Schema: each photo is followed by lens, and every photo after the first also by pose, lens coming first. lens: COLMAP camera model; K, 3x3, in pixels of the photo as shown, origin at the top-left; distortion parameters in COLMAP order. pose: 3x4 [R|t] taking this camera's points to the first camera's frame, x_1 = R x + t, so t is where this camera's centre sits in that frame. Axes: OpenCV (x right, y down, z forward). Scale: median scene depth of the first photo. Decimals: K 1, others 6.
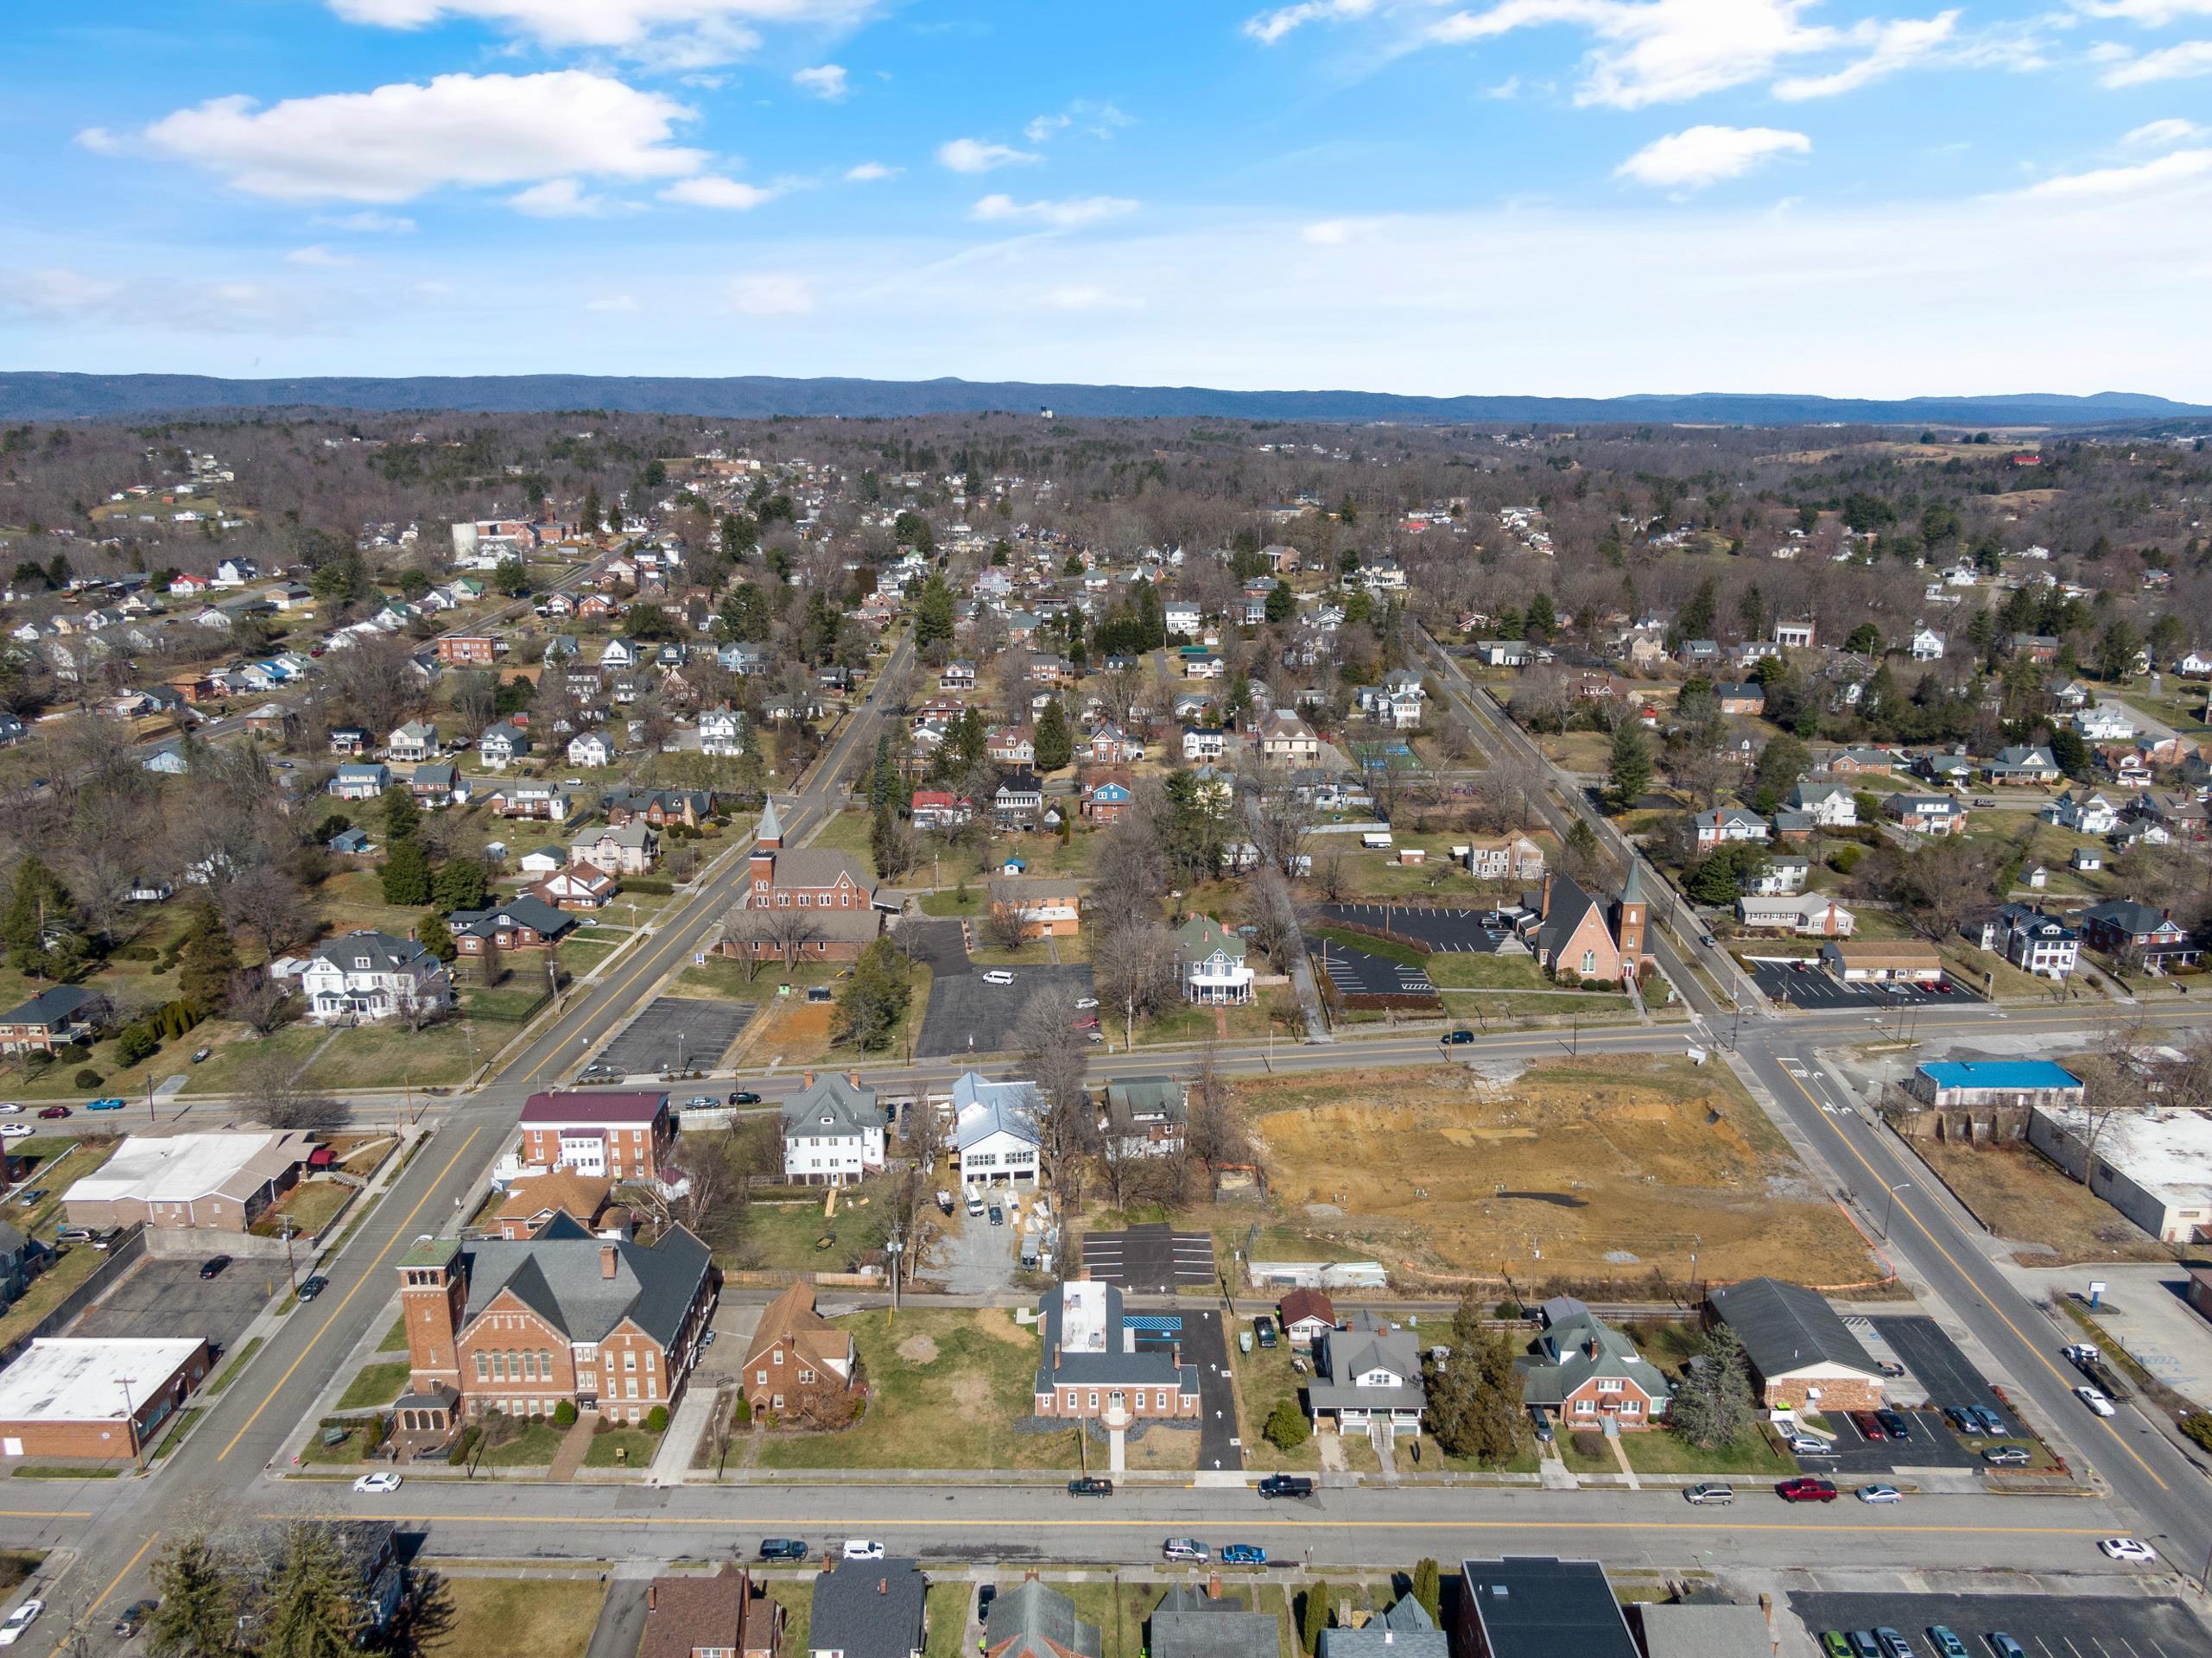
lens RADIAL K [[1580.7, 0, 1106.0], [0, 1580.7, 829.0], [0, 0, 1]] dist [0.065930, -0.108574]
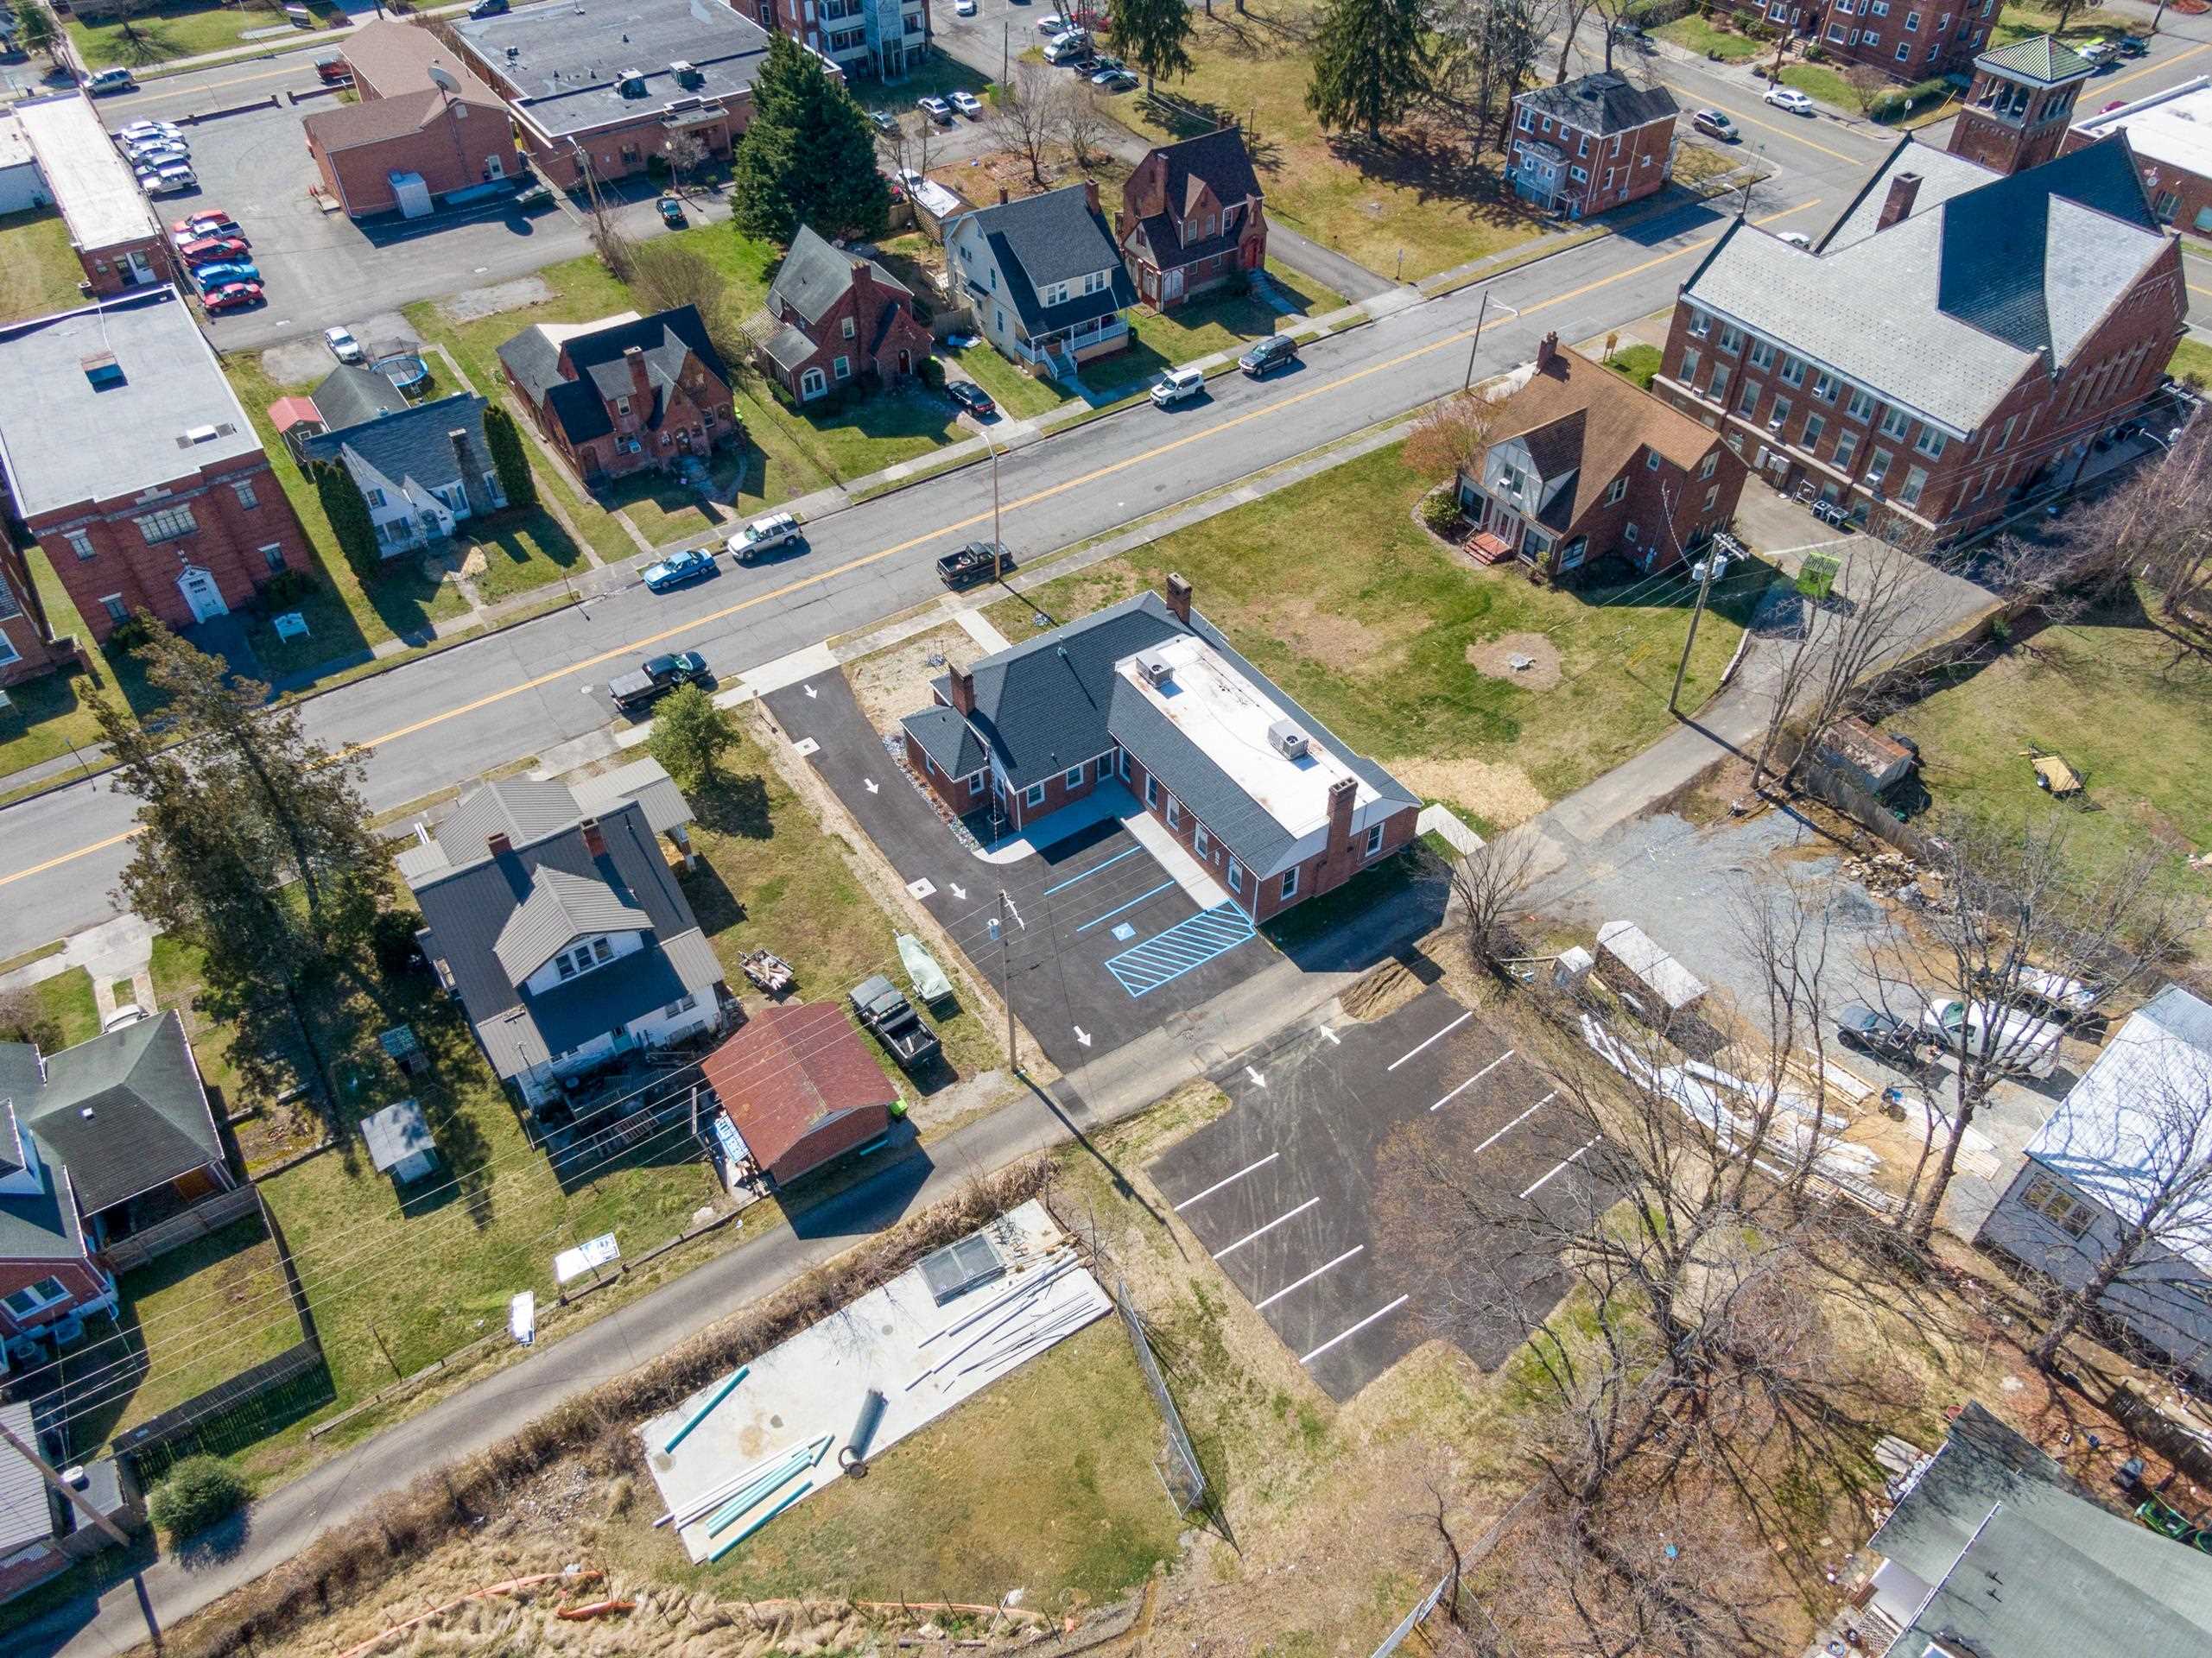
lens RADIAL K [[1580.7, 0, 1106.0], [0, 1580.7, 829.0], [0, 0, 1]] dist [0.065930, -0.108574]
pose [[-0.832001, 0.389743, -0.394809, 0.170642], [-0.141437, 0.539124, 0.830265, -0.019221], [0.536442, 0.746622, -0.393428, 1.035565]]
